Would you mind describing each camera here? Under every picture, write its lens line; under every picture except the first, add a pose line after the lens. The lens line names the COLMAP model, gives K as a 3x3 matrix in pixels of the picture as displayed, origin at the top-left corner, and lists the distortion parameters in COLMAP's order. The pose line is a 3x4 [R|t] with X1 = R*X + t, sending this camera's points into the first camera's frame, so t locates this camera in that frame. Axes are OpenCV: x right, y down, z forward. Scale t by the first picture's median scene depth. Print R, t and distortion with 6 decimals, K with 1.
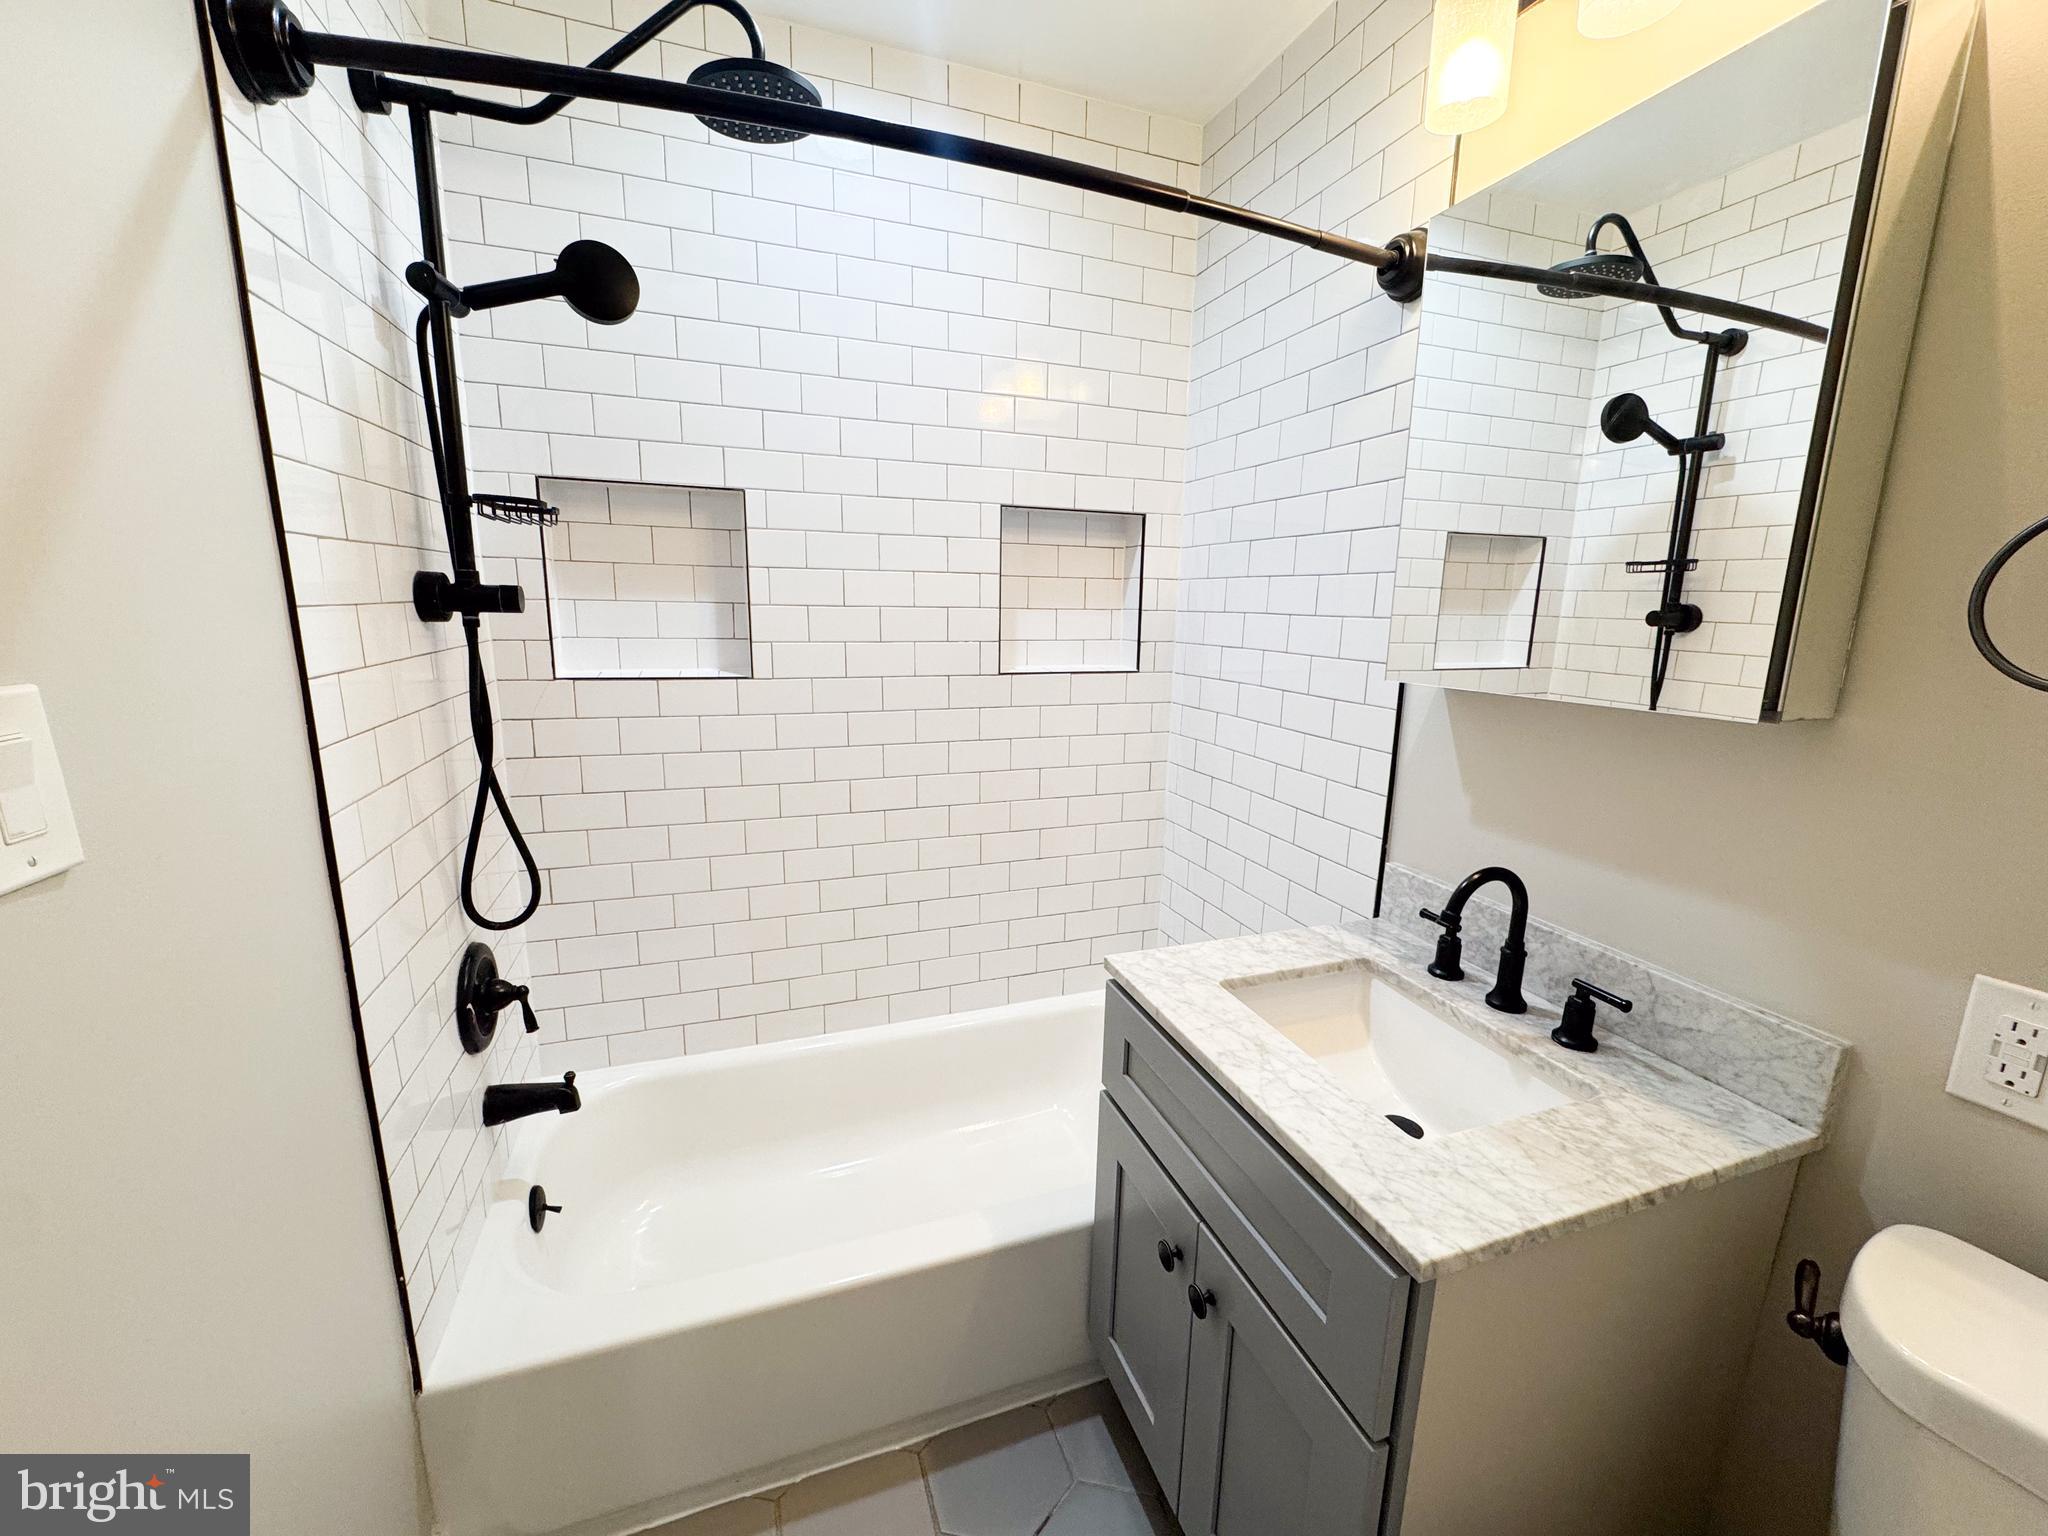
lens RADIAL K [[815.2, 0, 1024.2], [0, 815.2, 764.4], [0, 0, 1]] dist [-0.003733, 0.000236]
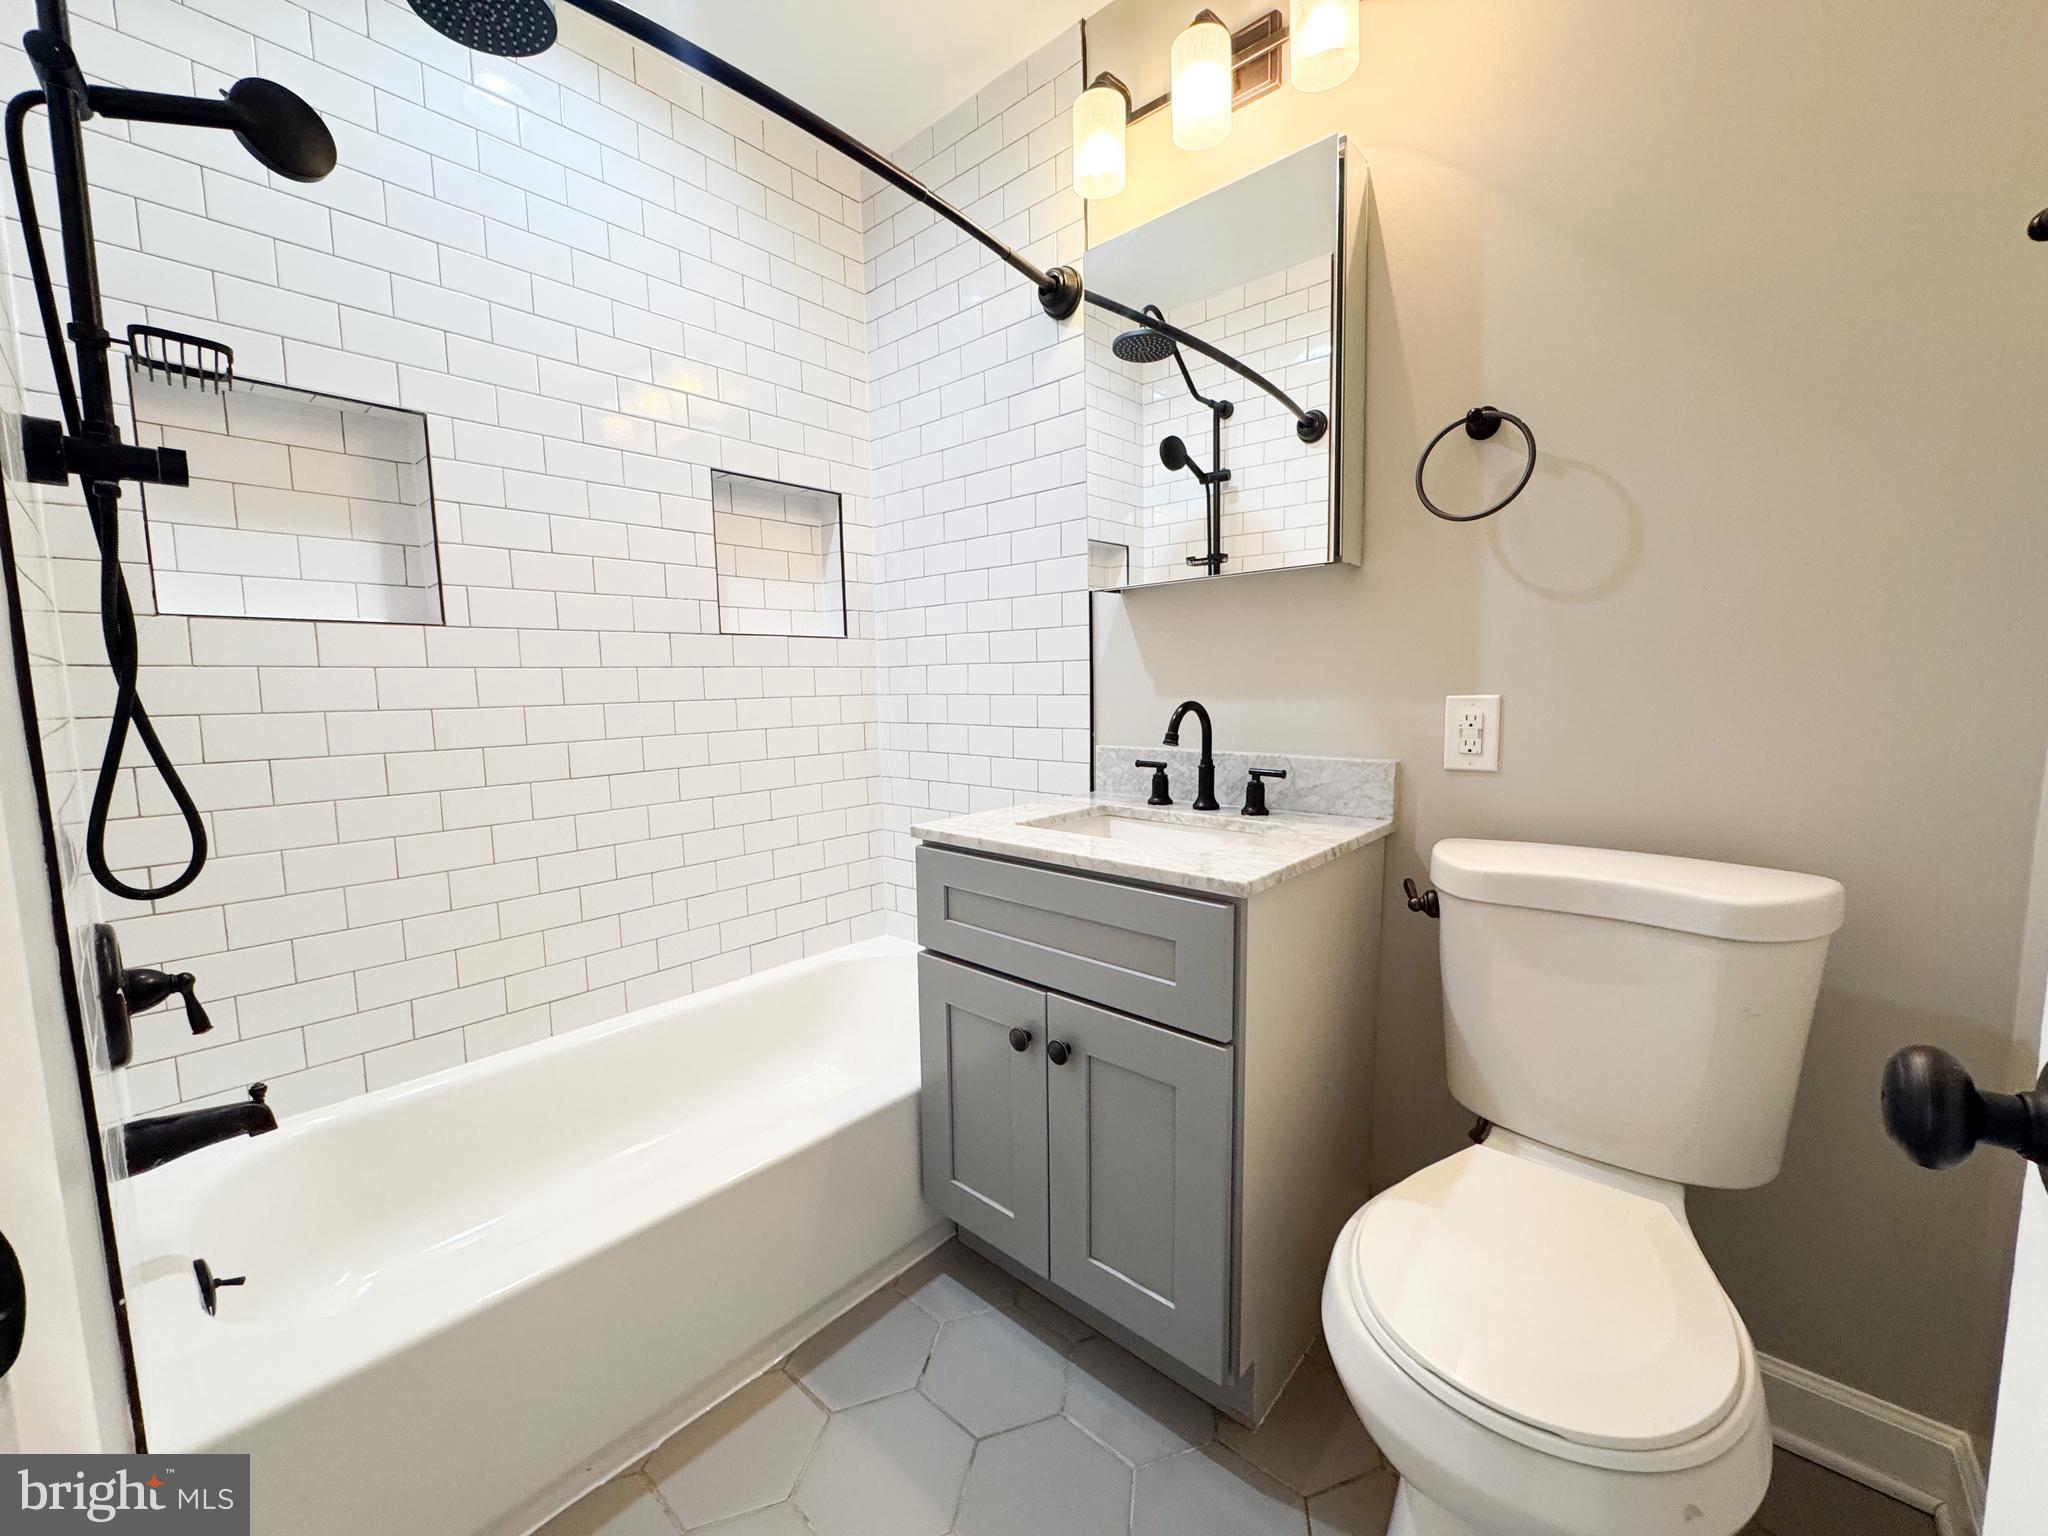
lens RADIAL K [[815.2, 0, 1024.2], [0, 815.2, 764.4], [0, 0, 1]] dist [-0.003733, 0.000236]
pose [[0.877842, -0.081751, 0.471922, -0.224398], [0.126002, 0.990035, -0.062878, 0.190131], [-0.462079, 0.114660, 0.879395, -0.052223]]
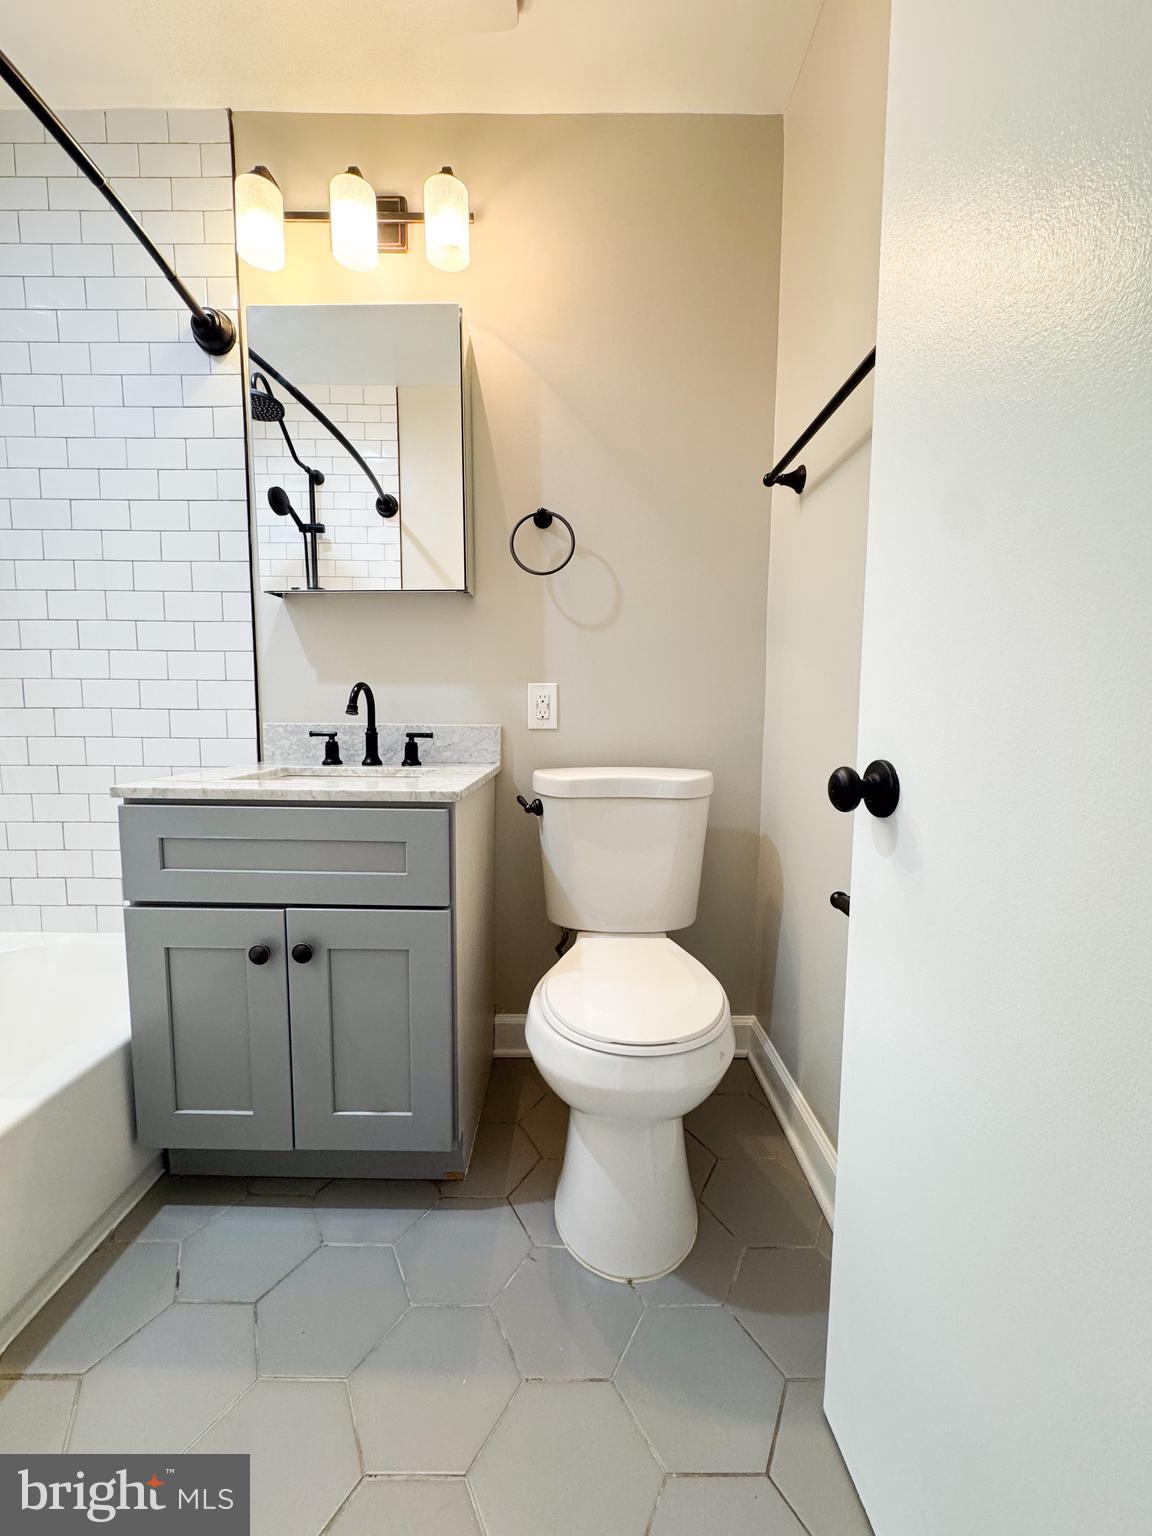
lens RADIAL K [[611.4, 0, 576.0], [0, 611.4, 768.0], [0, 0, 1]] dist [-0.003733, 0.000236]
pose [[0.345390, -0.105033, 0.932563, -0.375500], [0.184351, 0.981949, 0.042317, 0.231854], [-0.920174, 0.157303, 0.358518, 0.060170]]
